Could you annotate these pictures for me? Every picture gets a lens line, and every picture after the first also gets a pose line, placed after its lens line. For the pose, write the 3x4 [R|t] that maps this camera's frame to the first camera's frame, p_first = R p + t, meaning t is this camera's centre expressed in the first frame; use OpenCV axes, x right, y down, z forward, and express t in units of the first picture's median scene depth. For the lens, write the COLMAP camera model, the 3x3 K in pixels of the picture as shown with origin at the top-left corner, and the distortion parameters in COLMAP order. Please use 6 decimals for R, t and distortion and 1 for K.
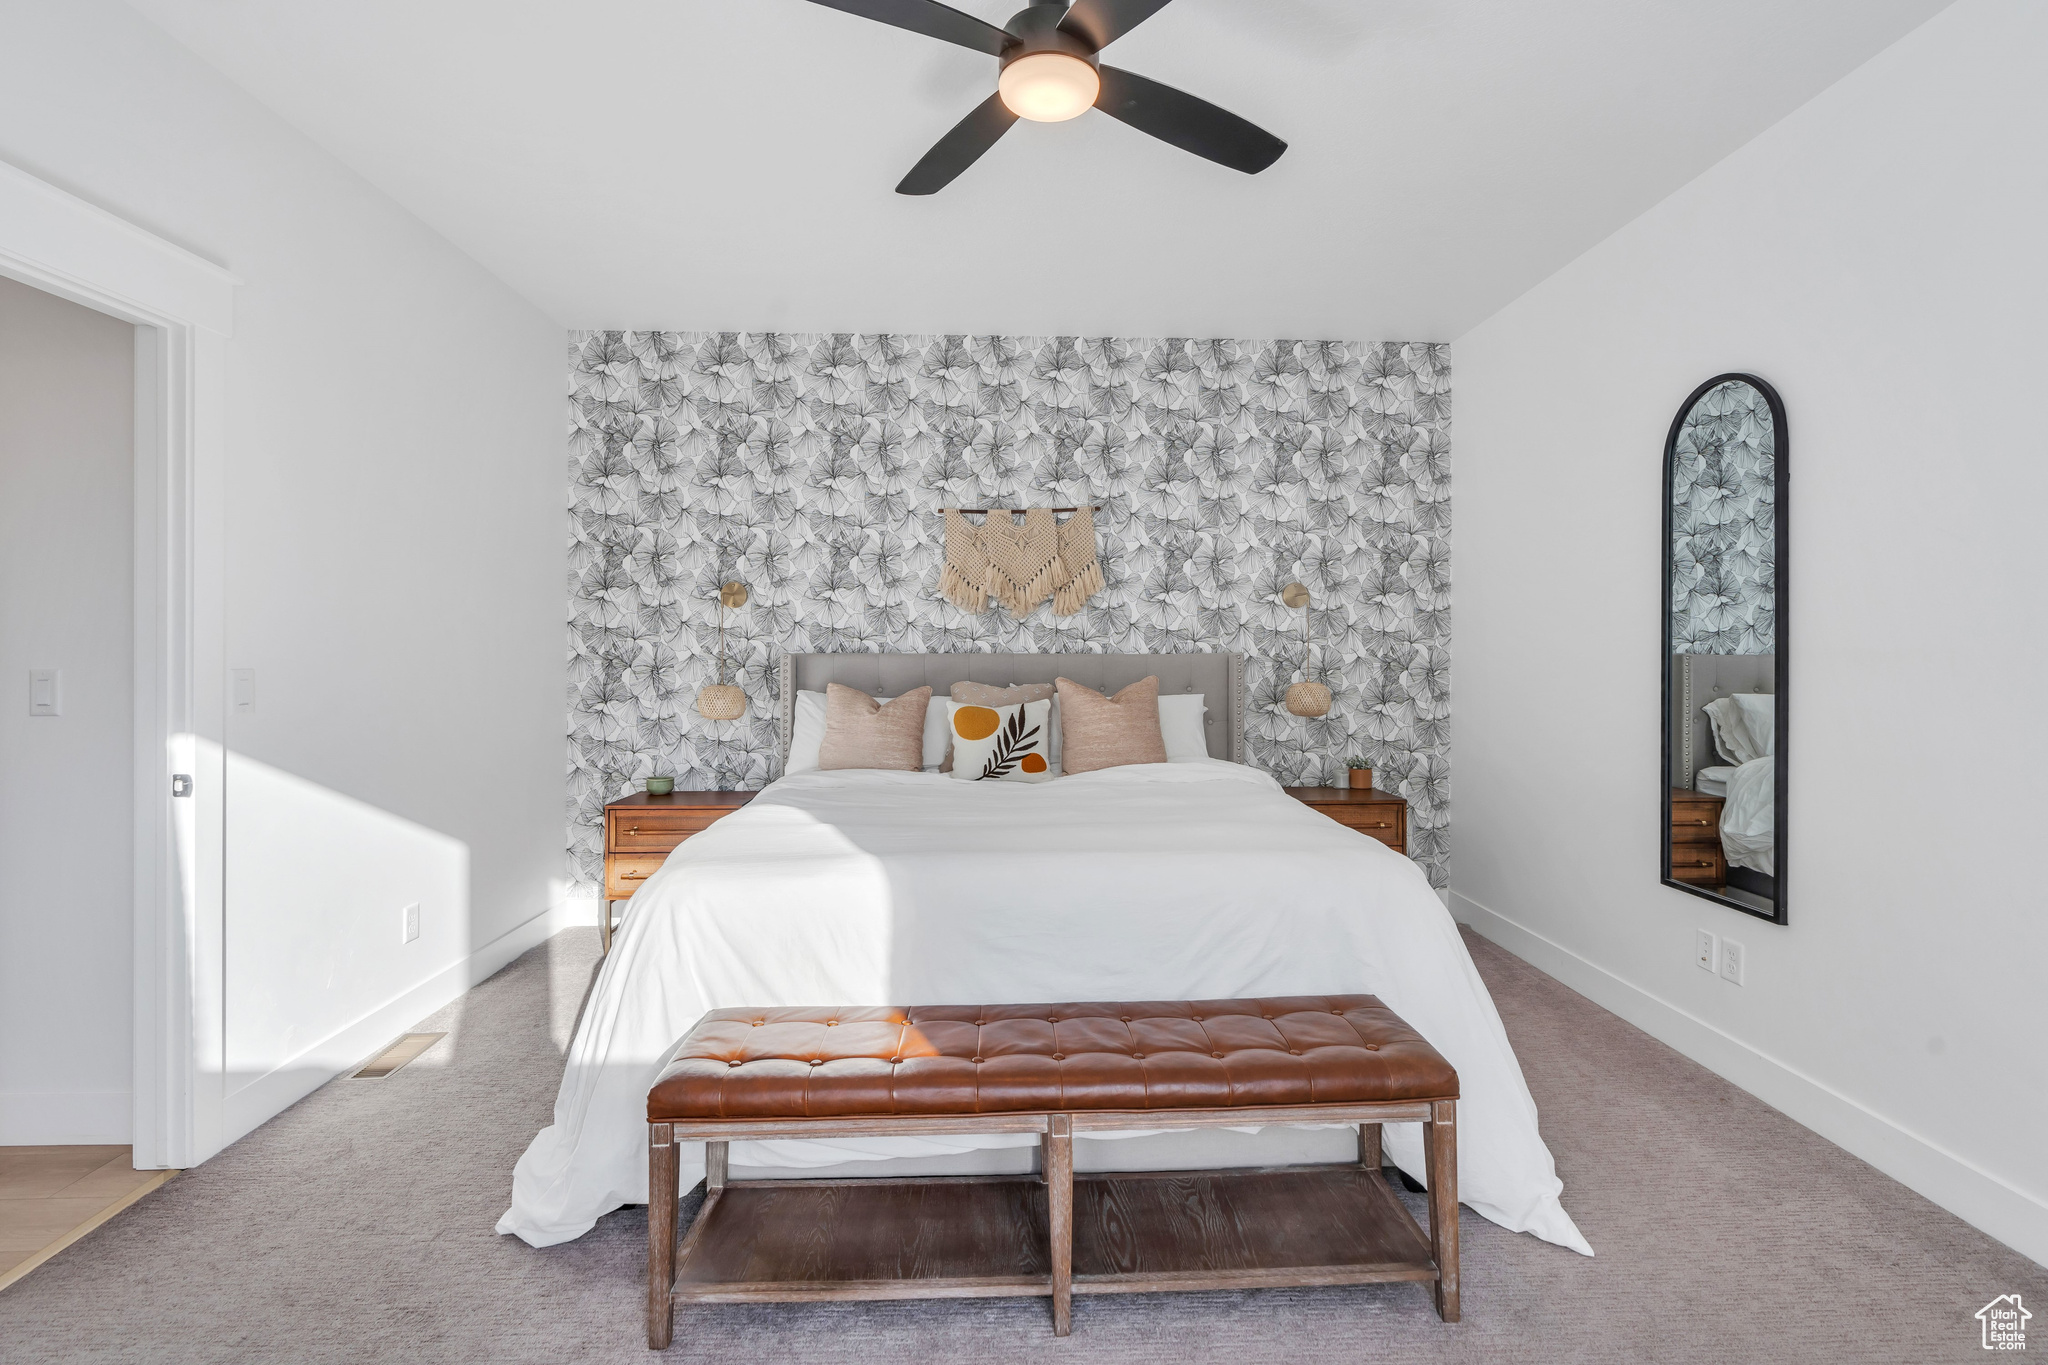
lens RADIAL K [[911.6, 0, 1030.2], [0, 911.6, 672.2], [0, 0, 1]] dist [-0.008395, 0.002637]
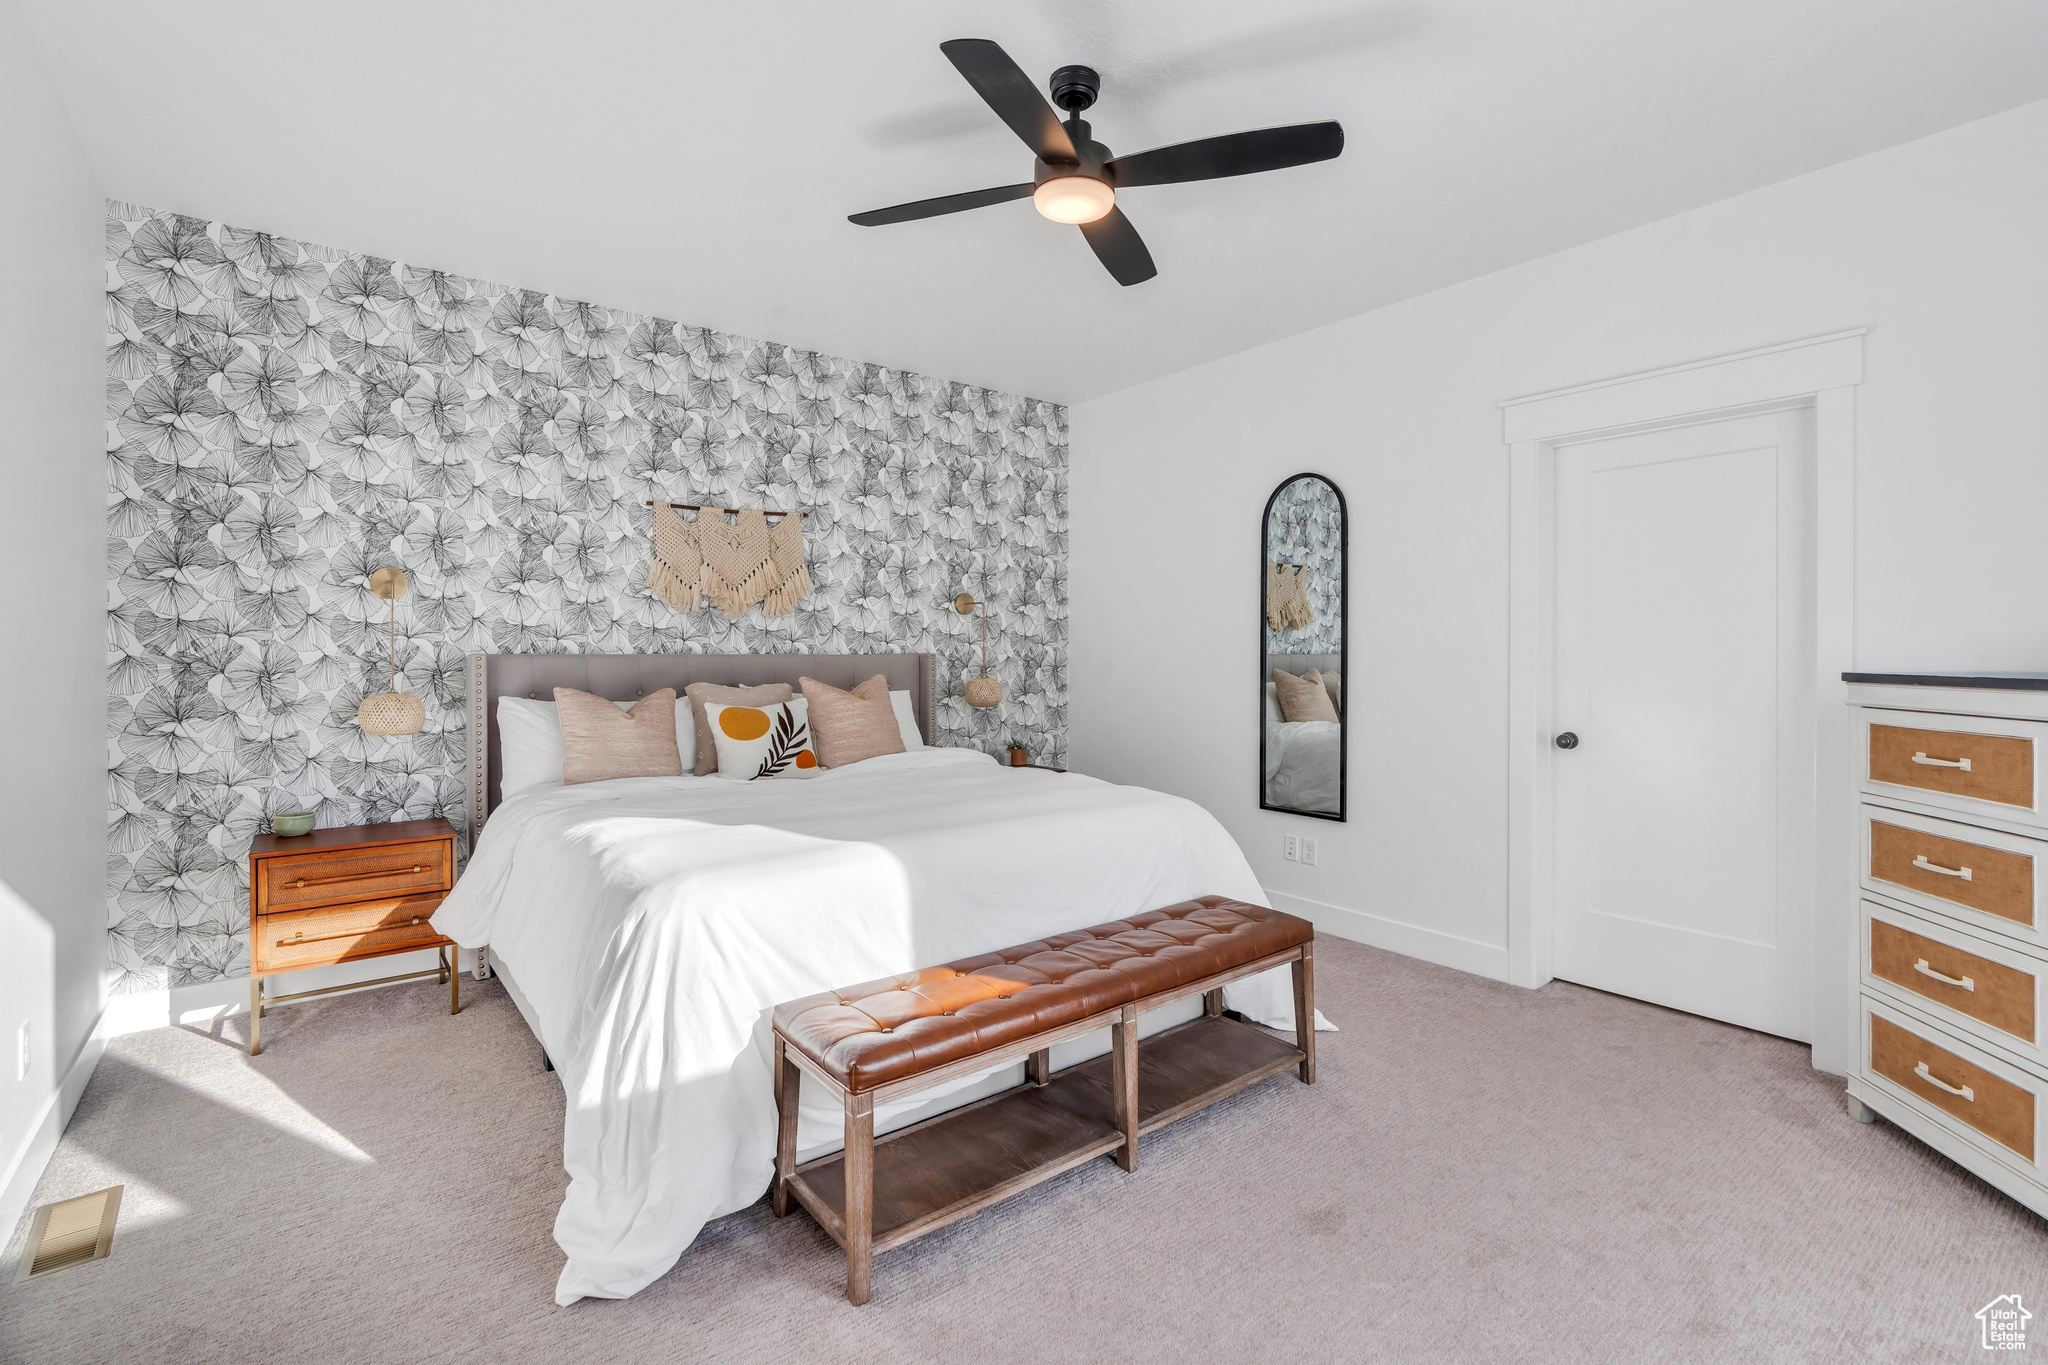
lens RADIAL K [[911.6, 0, 1038.4], [0, 911.6, 672.8], [0, 0, 1]] dist [-0.008395, 0.002637]
pose [[0.812991, -0.012684, 0.582137, -0.328249], [0.010113, 0.999919, 0.007663, -0.004306], [-0.582188, -0.000343, 0.813054, -0.001435]]
